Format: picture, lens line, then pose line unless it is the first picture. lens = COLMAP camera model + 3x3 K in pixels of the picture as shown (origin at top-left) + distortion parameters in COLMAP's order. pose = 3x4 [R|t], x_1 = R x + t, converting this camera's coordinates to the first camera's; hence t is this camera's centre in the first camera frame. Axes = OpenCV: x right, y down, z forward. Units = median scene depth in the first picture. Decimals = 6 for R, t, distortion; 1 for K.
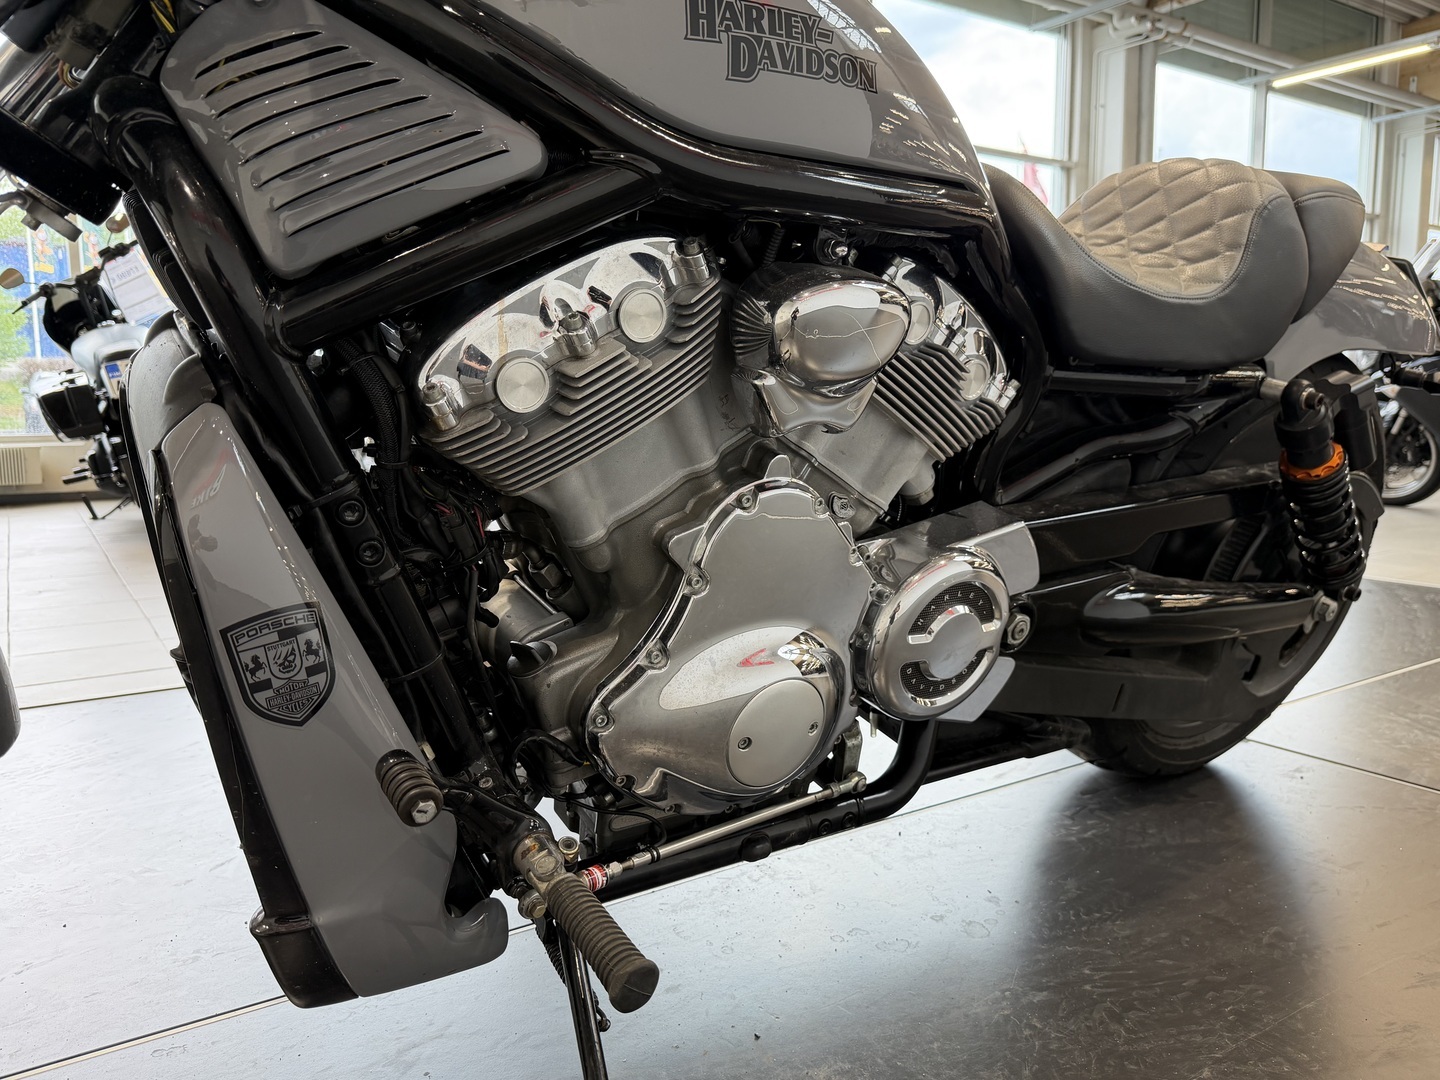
lens RADIAL K [[1078.4, 0, 724.2], [0, 1078.4, 538.4], [0, 0, 1]] dist [0.038288, -0.019226]
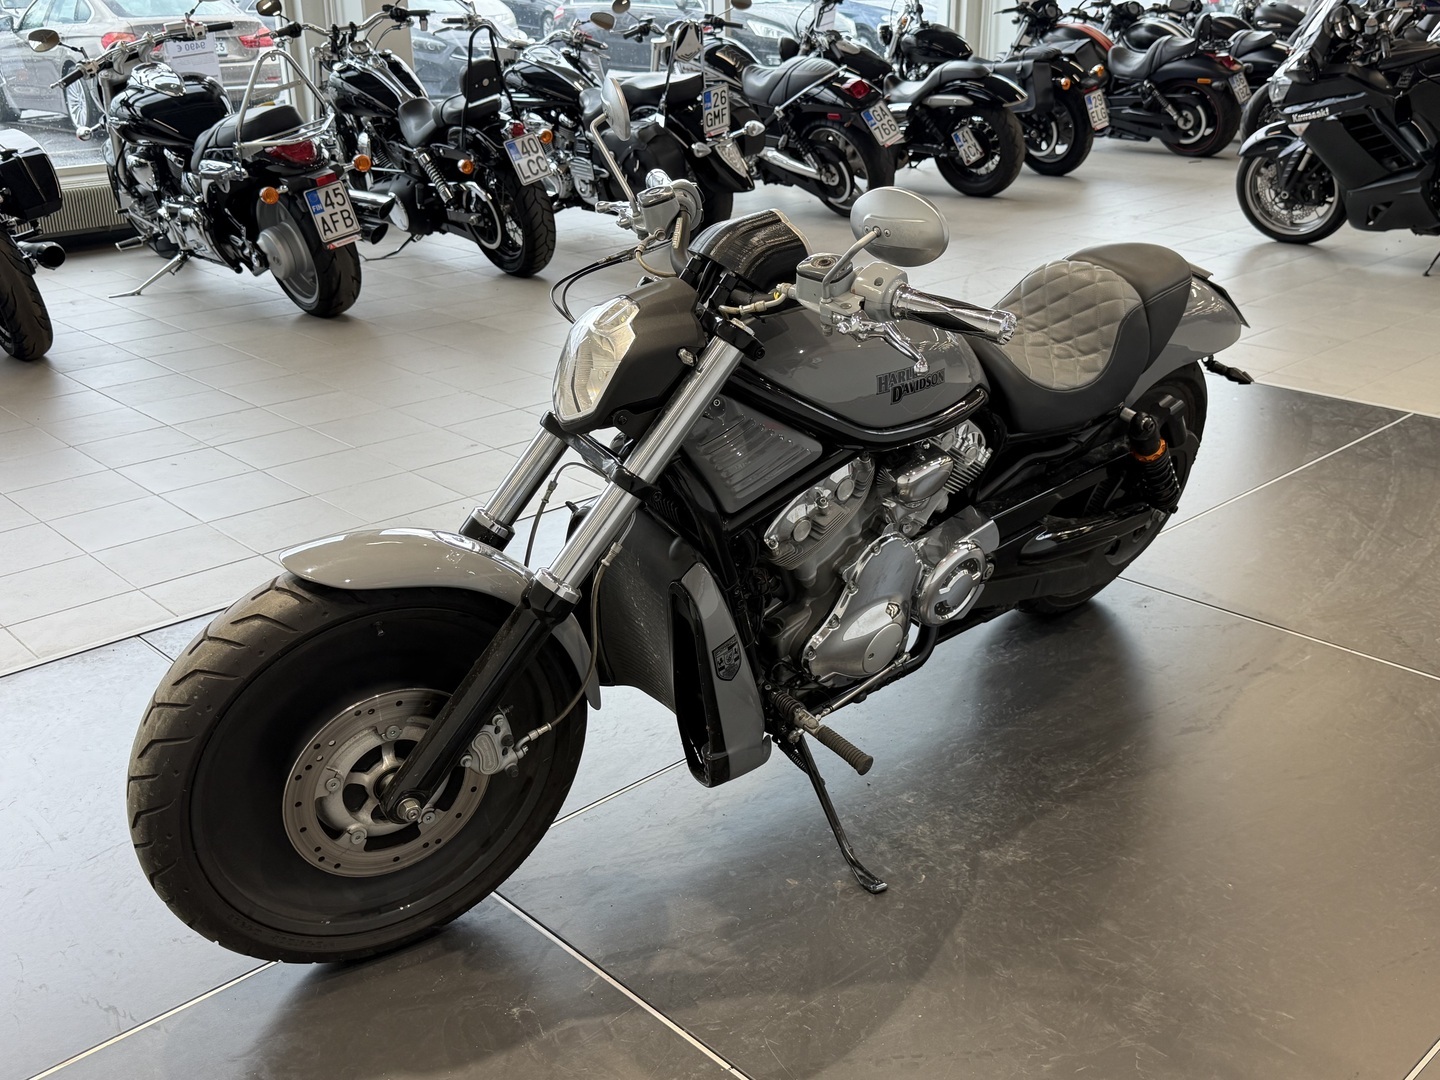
lens RADIAL K [[1491.6, 0, 718.6], [0, 1491.6, 536.6], [0, 0, 1]] dist [0.138084, 0.000000]
pose [[0.986055, -0.068401, 0.151715, -0.538233], [0.029497, 0.969029, 0.245180, -0.583212], [-0.163787, -0.237285, 0.957533, -1.296489]]
